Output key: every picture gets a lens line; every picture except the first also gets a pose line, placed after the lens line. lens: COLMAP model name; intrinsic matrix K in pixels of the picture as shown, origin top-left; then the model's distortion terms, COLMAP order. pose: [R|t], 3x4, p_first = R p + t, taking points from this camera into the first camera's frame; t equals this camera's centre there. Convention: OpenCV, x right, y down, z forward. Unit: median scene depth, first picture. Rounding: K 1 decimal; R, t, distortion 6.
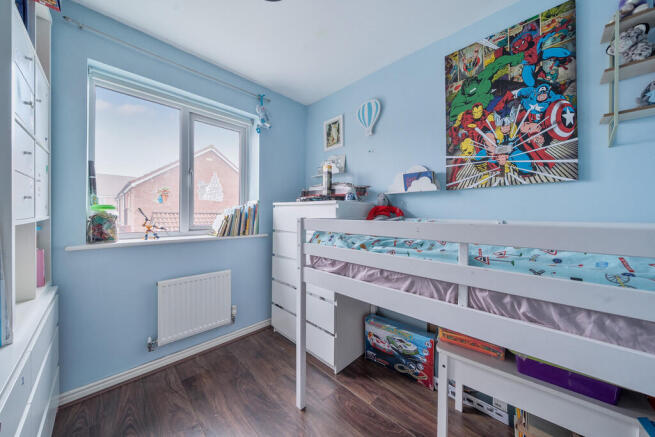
lens RADIAL K [[224.8, 0, 327.5], [0, 224.8, 218.5], [0, 0, 1]] dist [-0.000968, -0.000108]
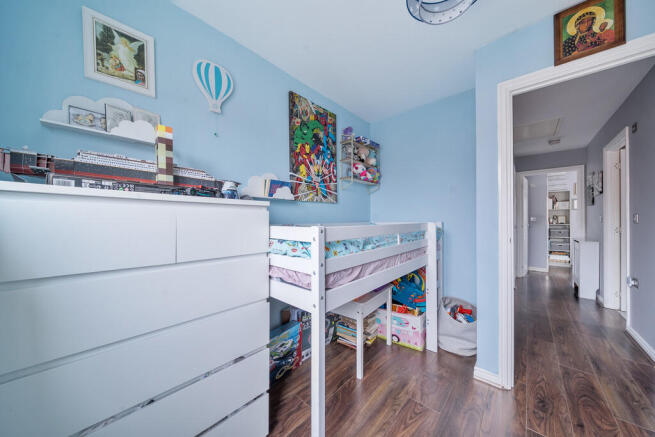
lens RADIAL K [[224.8, 0, 327.5], [0, 224.8, 218.5], [0, 0, 1]] dist [-0.000968, -0.000108]
pose [[-0.044087, -0.010175, 0.998976, -0.779691], [0.012612, 0.999863, 0.010741, -0.040211], [-0.998948, 0.013072, -0.043953, 0.941319]]
